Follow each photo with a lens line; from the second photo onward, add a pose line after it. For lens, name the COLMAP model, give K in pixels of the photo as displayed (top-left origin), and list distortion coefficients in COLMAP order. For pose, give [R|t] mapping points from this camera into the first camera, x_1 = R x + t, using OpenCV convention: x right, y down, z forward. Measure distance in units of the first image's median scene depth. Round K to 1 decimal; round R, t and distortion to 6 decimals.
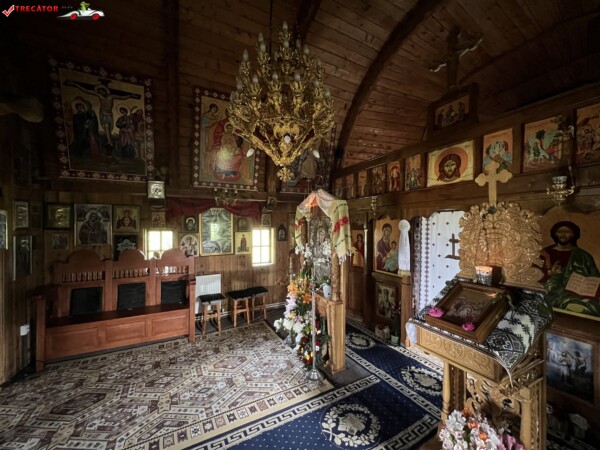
lens RADIAL K [[239.3, 0, 299.6], [0, 239.3, 225.9], [0, 0, 1]] dist [-0.004112, 0.001174]
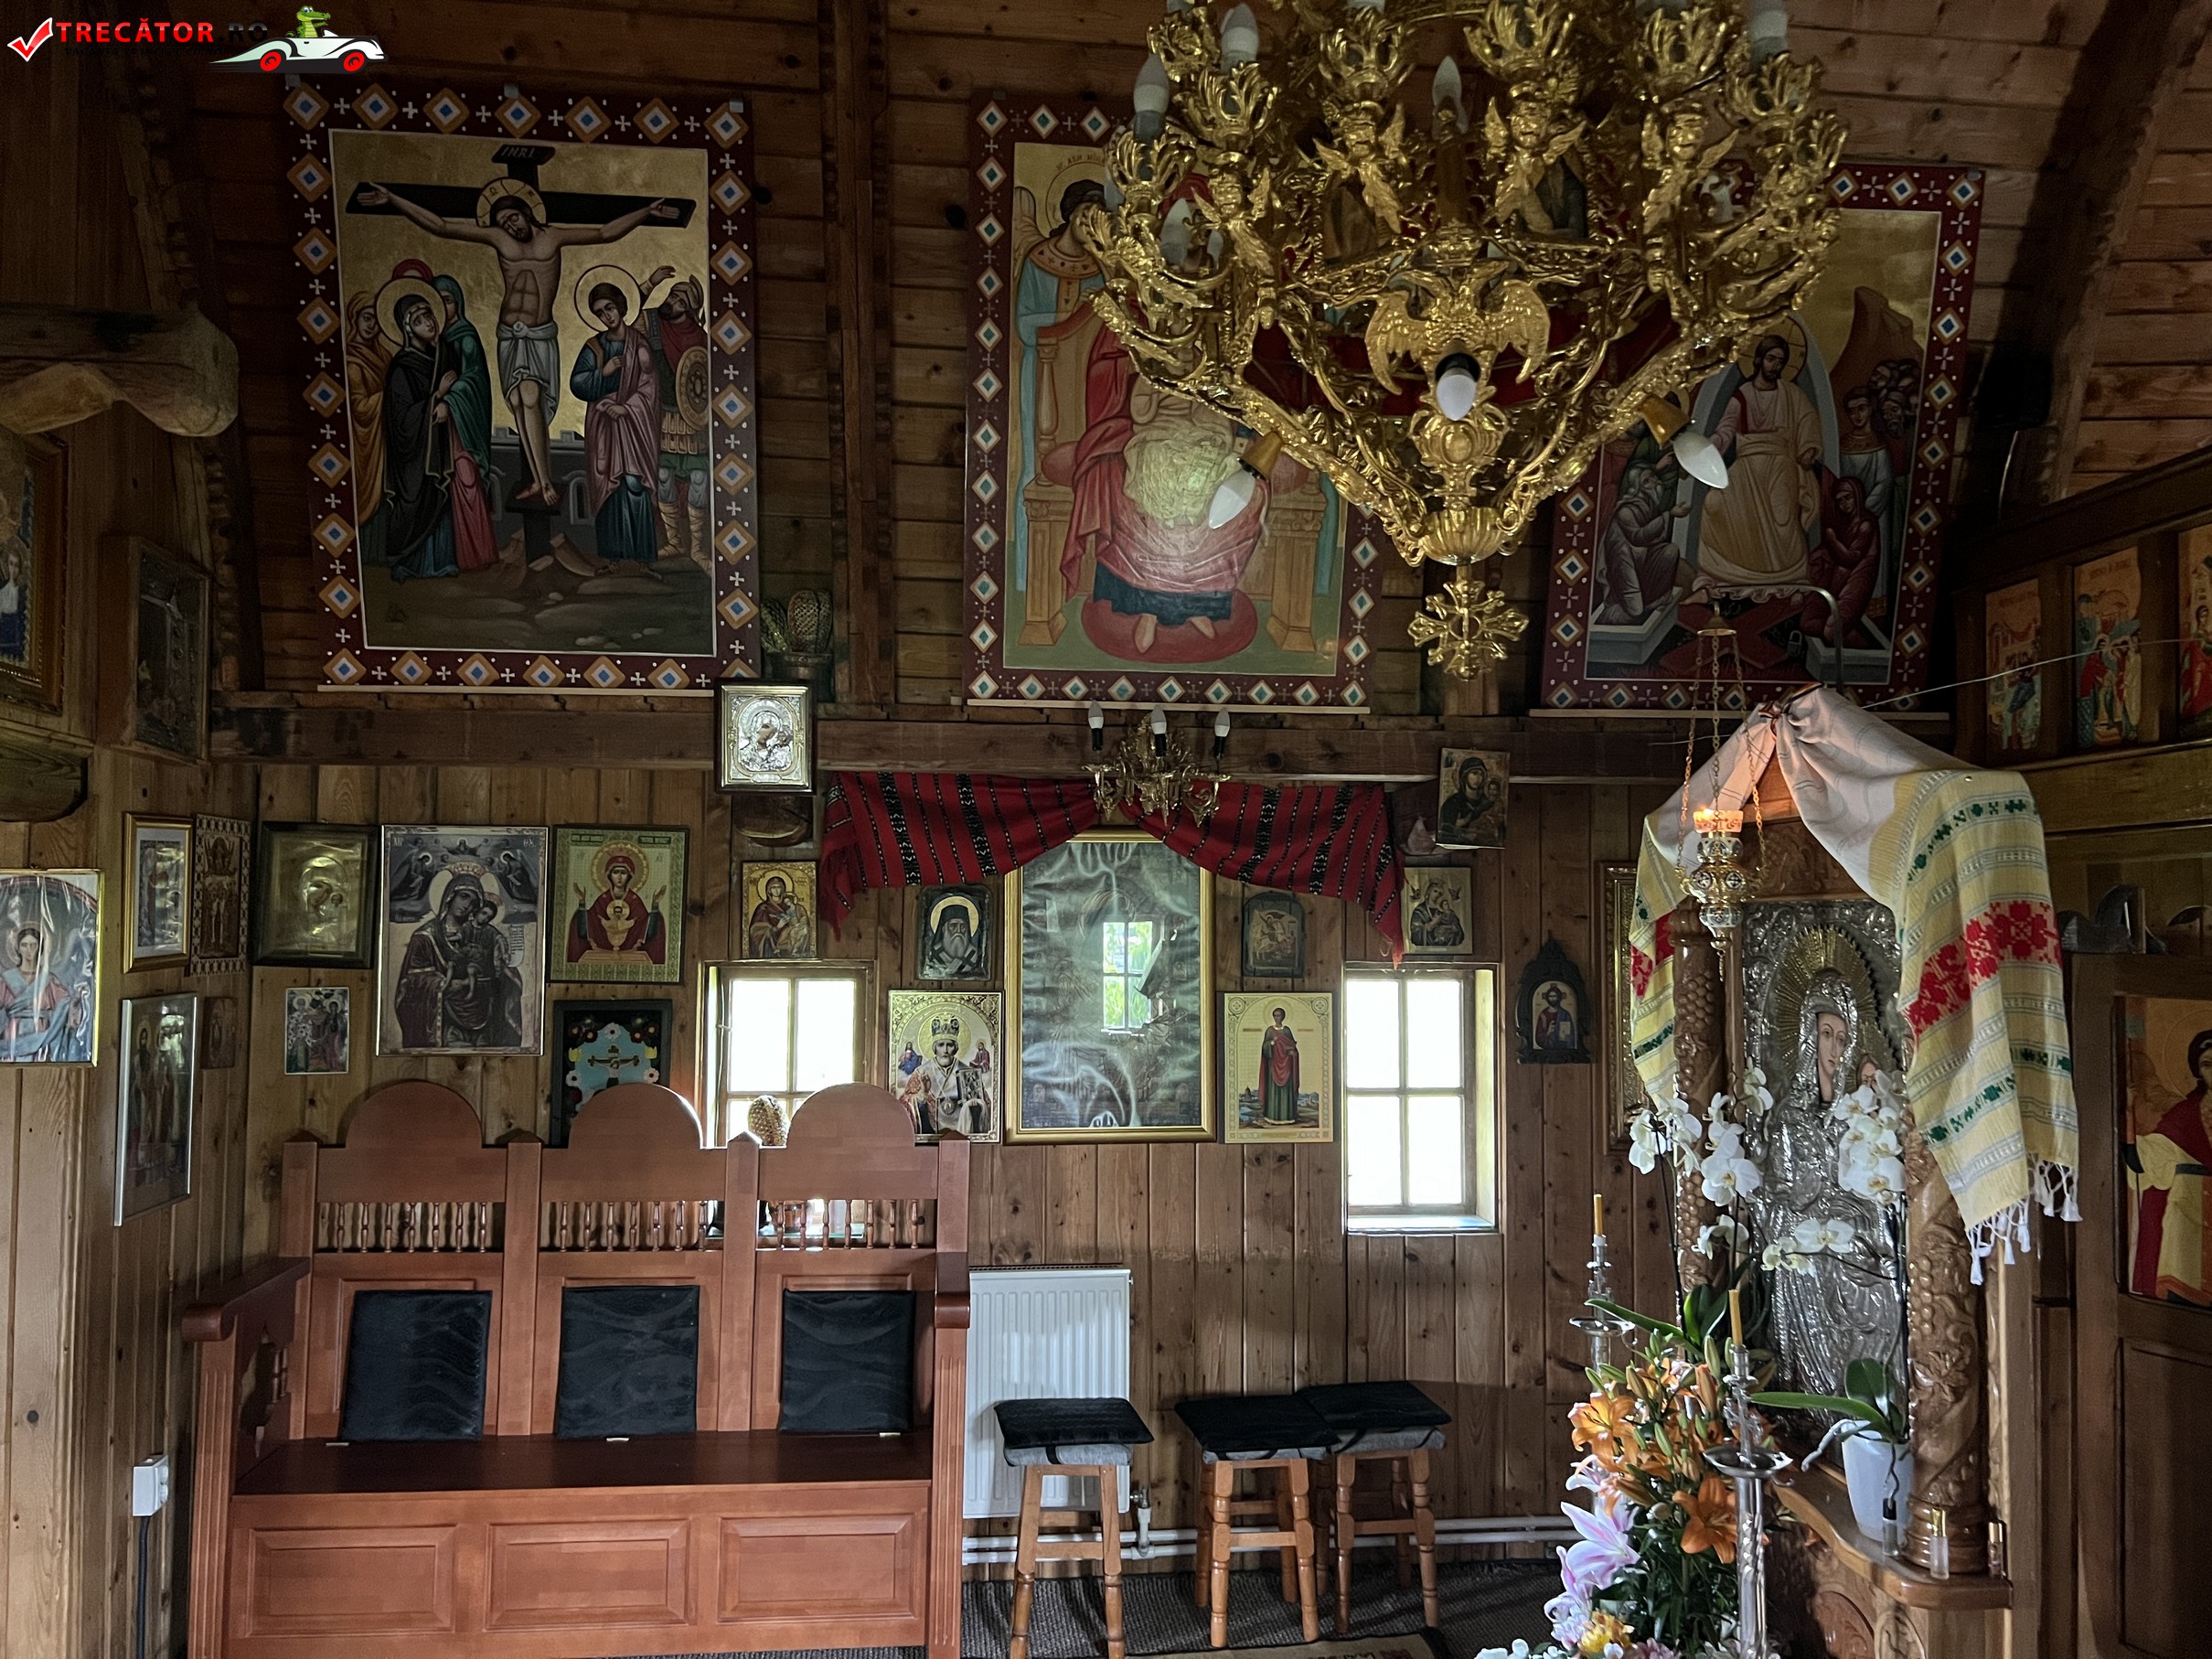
lens RADIAL K [[1666.0, 0, 1097.8], [0, 1666.0, 837.4], [0, 0, 1]] dist [0.048513, -0.055734]
pose [[0.929130, -0.012869, -0.369530, 0.061937], [-0.007709, 0.998503, -0.054156, -0.019144], [0.369674, 0.053167, 0.927639, -0.004903]]
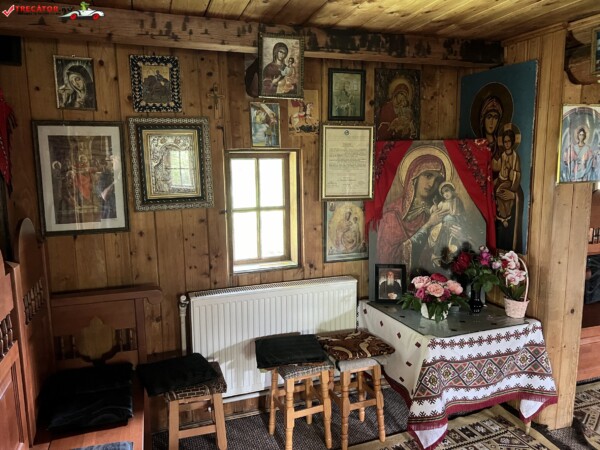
lens RADIAL K [[451.9, 0, 297.2], [0, 451.9, 227.7], [0, 0, 1]] dist [0.048513, -0.055734]
pose [[0.990165, 0.008665, -0.139637, -1.426097], [0.012224, 0.988904, 0.148049, 0.033026], [0.139371, -0.148300, 0.979072, -0.067425]]
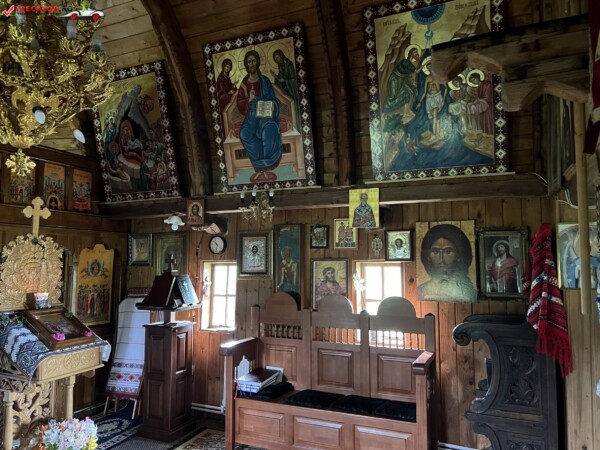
lens RADIAL K [[451.9, 0, 295.4], [0, 451.9, 228.0], [0, 0, 1]] dist [0.048513, -0.055734]
pose [[-0.608178, 0.063246, 0.791277, -0.815423], [0.001524, 0.996912, -0.078511, 0.020169], [-0.793800, -0.046543, -0.606396, 0.682829]]
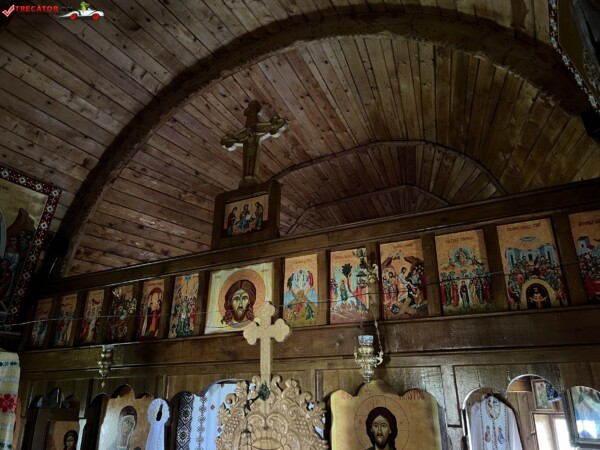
lens RADIAL K [[451.9, 0, 296.9], [0, 451.9, 224.3], [0, 0, 1]] dist [0.048513, -0.055734]
pose [[0.834113, 0.196026, 0.515587, 0.131975], [0.001905, 0.933692, -0.358072, -0.026379], [-0.551591, 0.299655, 0.778431, 0.016309]]
